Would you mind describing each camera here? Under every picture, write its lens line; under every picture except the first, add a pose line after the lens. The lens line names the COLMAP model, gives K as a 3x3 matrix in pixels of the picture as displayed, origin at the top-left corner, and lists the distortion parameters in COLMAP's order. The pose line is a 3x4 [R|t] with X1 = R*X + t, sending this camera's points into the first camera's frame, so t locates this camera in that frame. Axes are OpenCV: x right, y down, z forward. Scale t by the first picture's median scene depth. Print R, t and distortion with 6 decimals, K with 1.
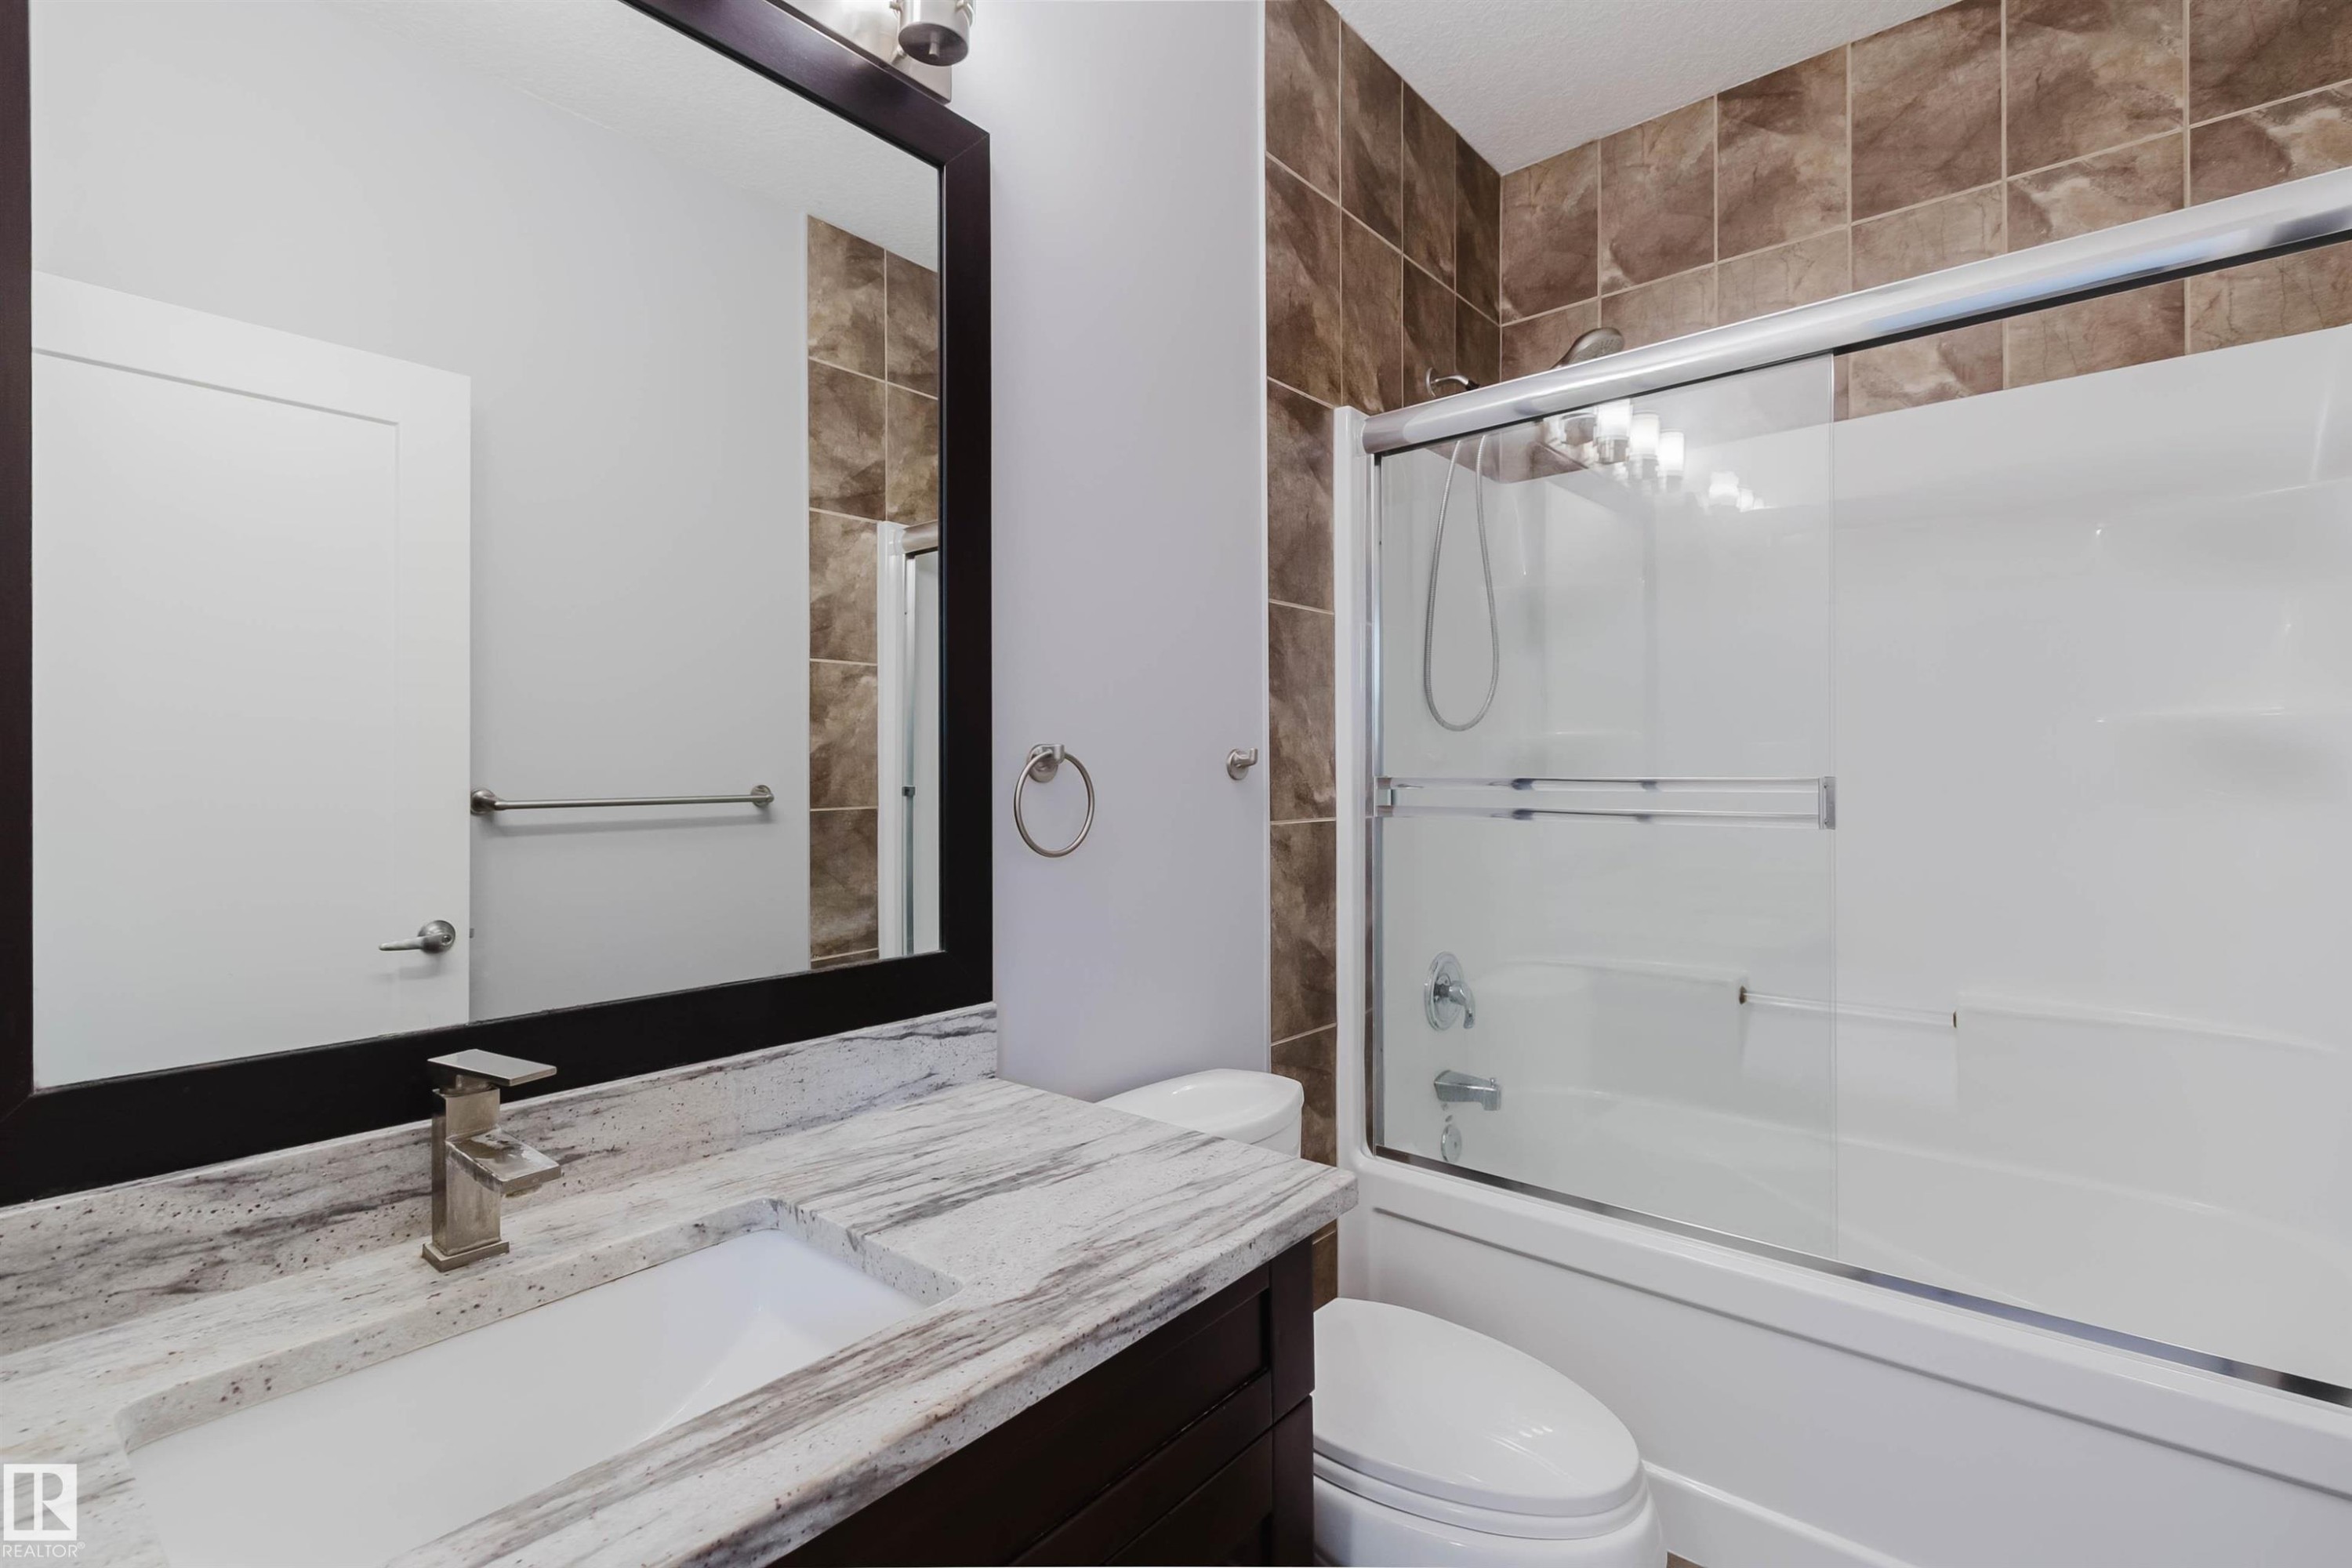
lens RADIAL K [[1068.7, 0, 1157.3], [0, 1068.7, 774.3], [0, 0, 1]] dist [0.000504, -0.001351]
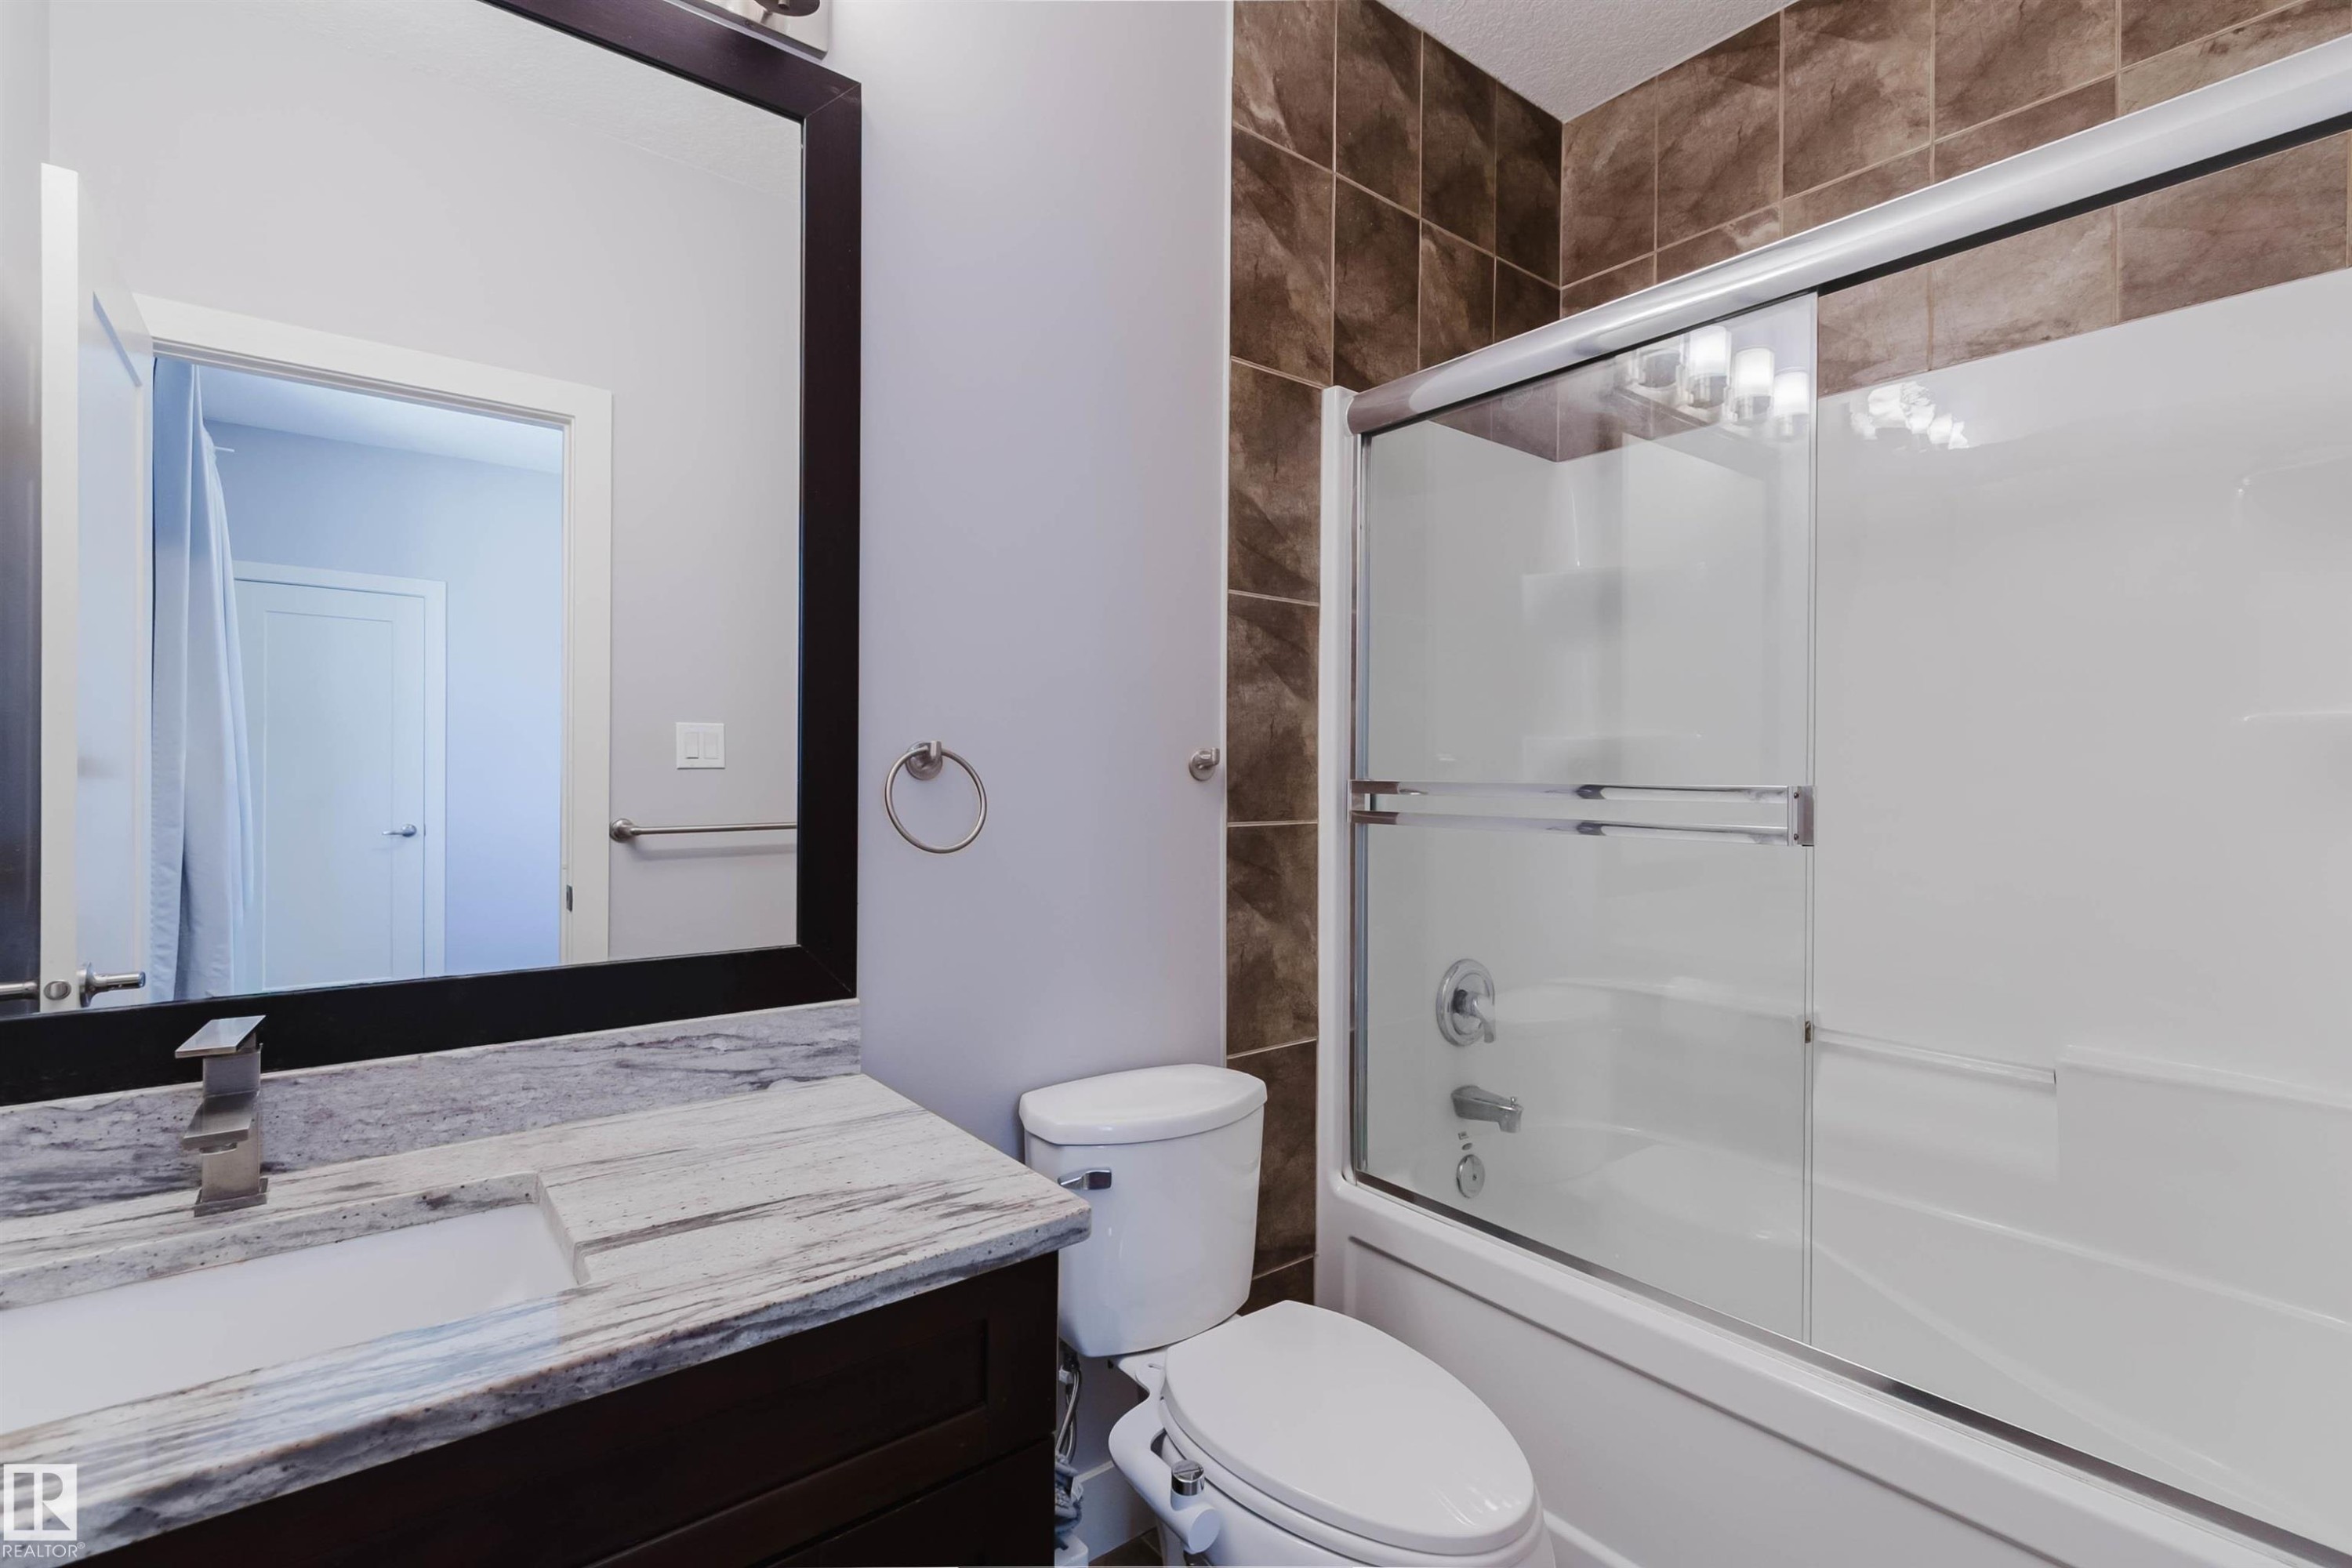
lens RADIAL K [[1068.7, 0, 1186.9], [0, 1068.7, 783.8], [0, 0, 1]] dist [0.000504, -0.001351]
pose [[0.984439, 0.015764, -0.175017, 0.221784], [-0.013874, 0.999832, 0.012013, -0.002711], [0.175177, -0.009398, 0.984492, 0.051789]]
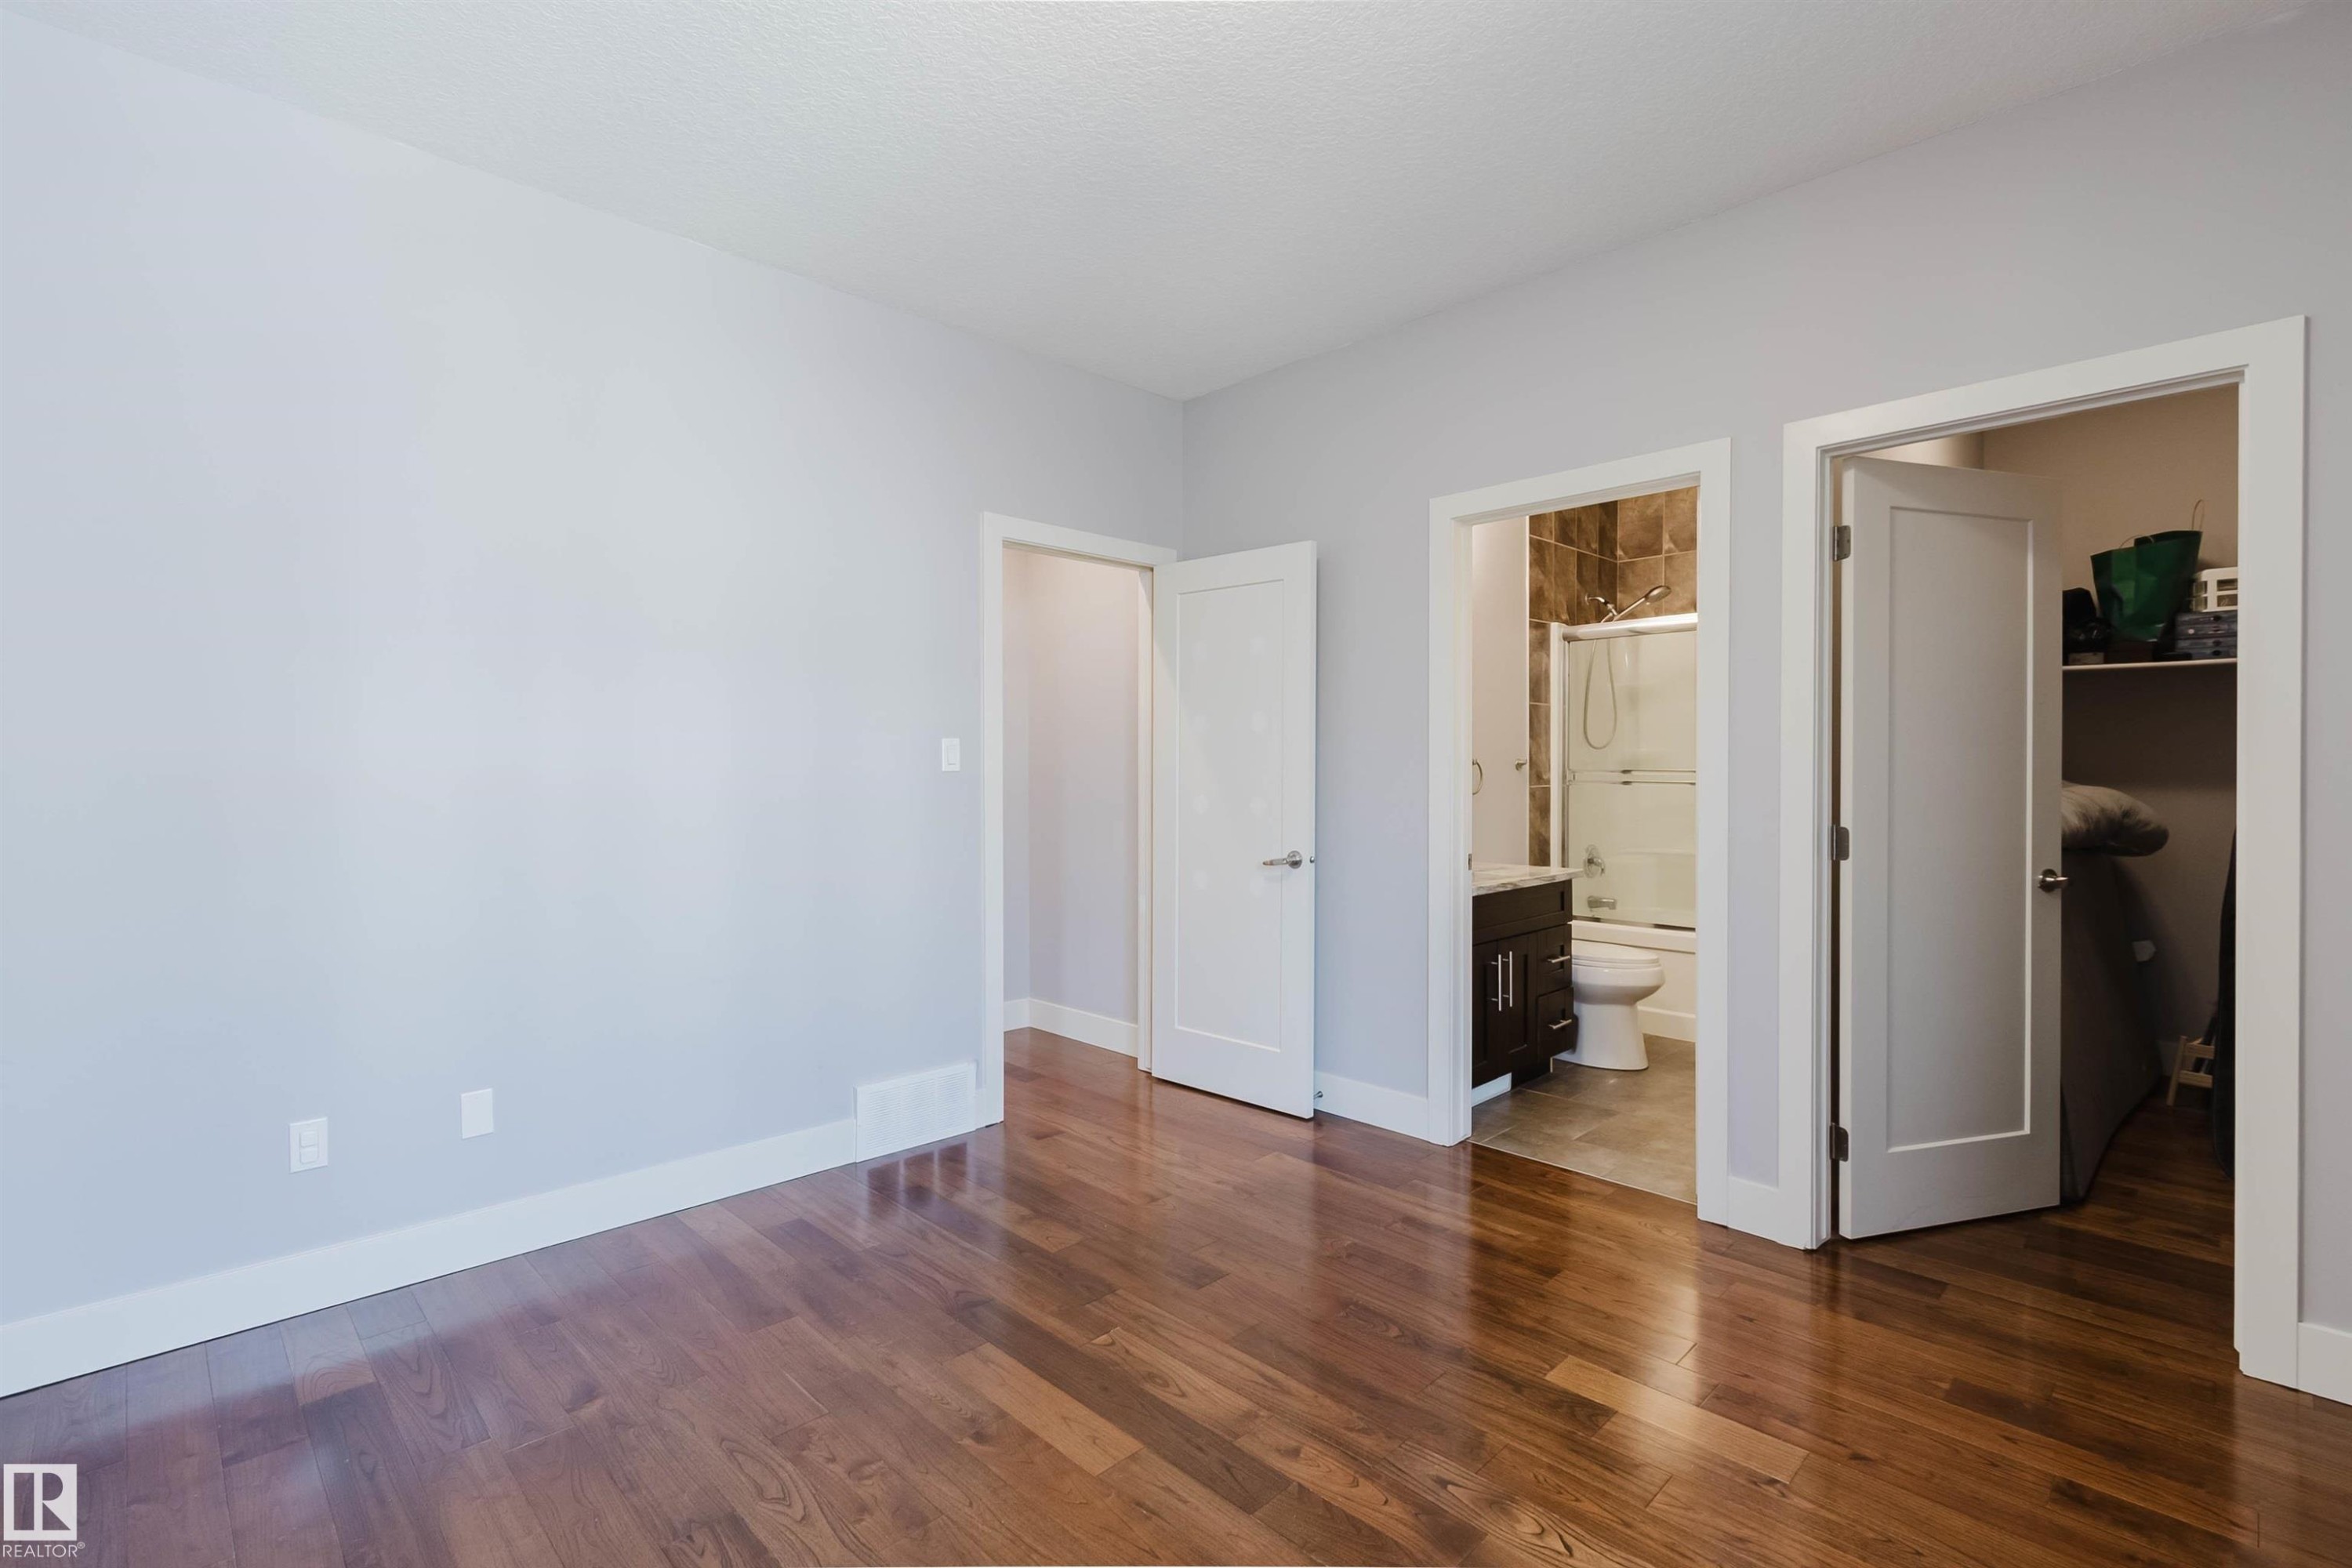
lens RADIAL K [[1068.7, 0, 1177.6], [0, 1068.7, 779.9], [0, 0, 1]] dist [0.000504, -0.001351]
pose [[0.997592, 0.005103, -0.069165, -0.538084], [-0.004625, 0.999964, 0.007078, 0.013580], [0.069198, -0.006741, 0.997580, -1.581872]]
